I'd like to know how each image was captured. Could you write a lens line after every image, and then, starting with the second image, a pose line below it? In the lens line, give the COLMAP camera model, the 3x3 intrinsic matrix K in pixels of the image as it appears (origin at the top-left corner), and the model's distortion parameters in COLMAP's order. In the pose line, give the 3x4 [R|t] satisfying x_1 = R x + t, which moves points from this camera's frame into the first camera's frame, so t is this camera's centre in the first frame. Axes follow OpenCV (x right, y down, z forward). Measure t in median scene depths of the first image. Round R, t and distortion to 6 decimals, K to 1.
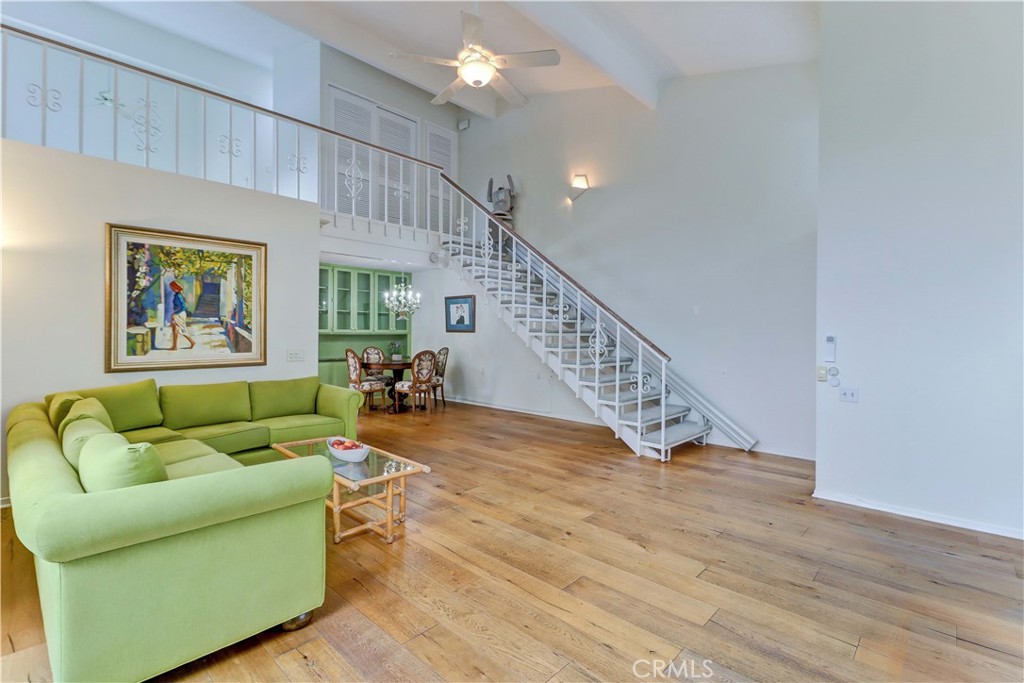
lens RADIAL K [[472.6, 0, 513.6], [0, 472.6, 333.8], [0, 0, 1]] dist [0.015400, -0.013337]
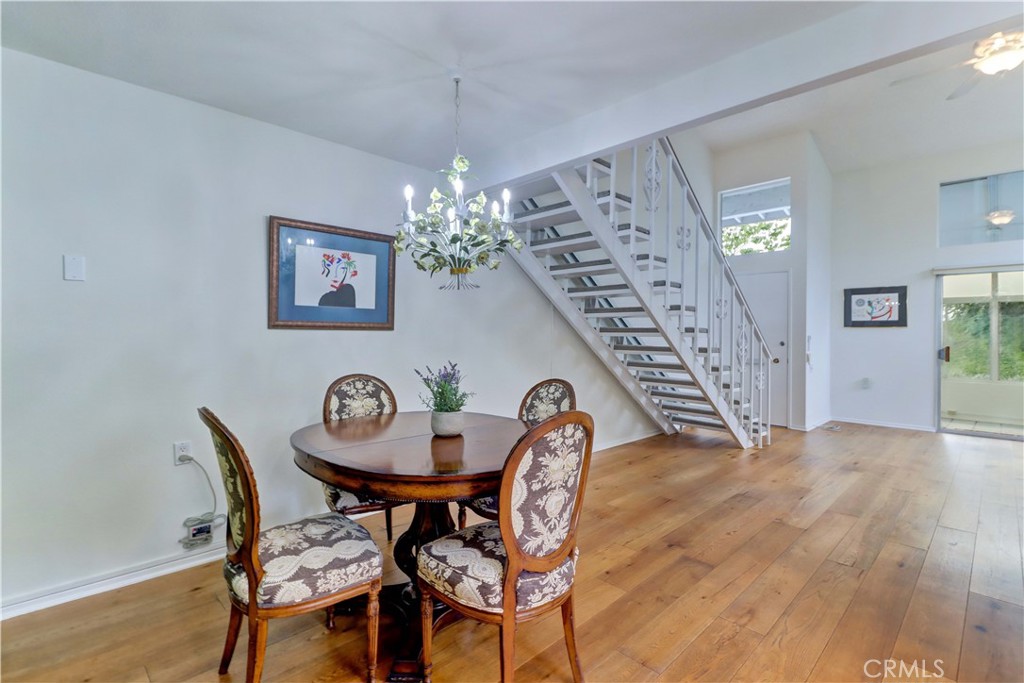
lens RADIAL K [[472.6, 0, 513.6], [0, 472.6, 333.8], [0, 0, 1]] dist [0.015400, -0.013337]
pose [[0.039171, -0.008798, 0.999194, -0.486421], [-0.008408, 0.999923, 0.009134, -0.003895], [-0.999197, -0.008759, 0.039094, 0.880735]]
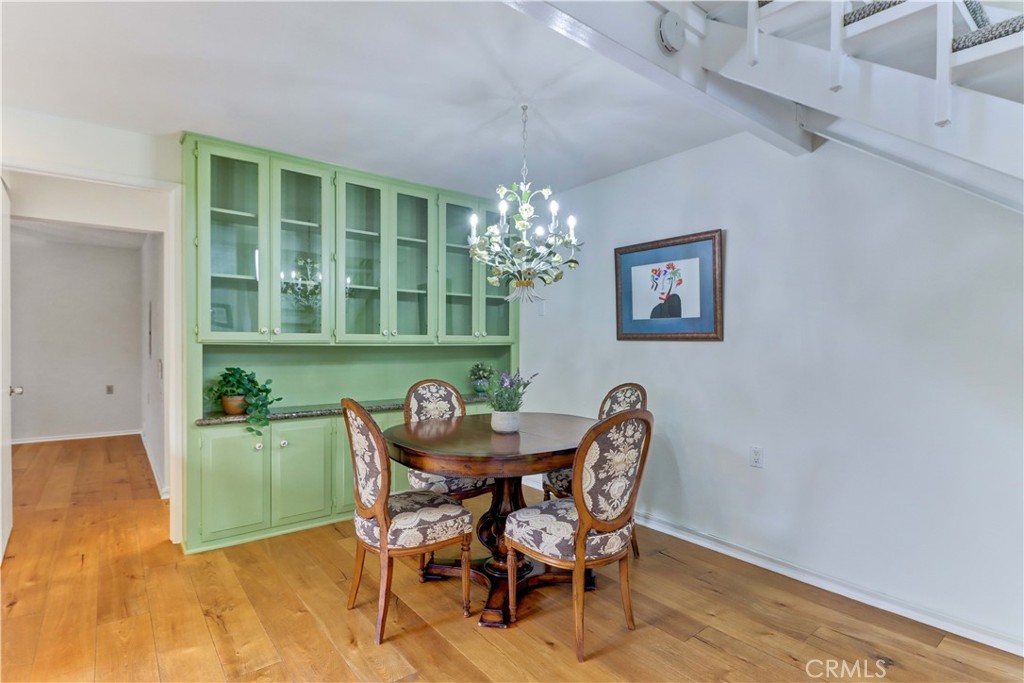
lens RADIAL K [[510.6, 0, 518.5], [0, 510.6, 344.1], [0, 0, 1]] dist [-0.015719, -0.000430]
pose [[0.990770, -0.002588, -0.135526, -0.178285], [0.003217, 0.999985, 0.004428, -0.002267], [0.135512, -0.004823, 0.990764, 0.616458]]
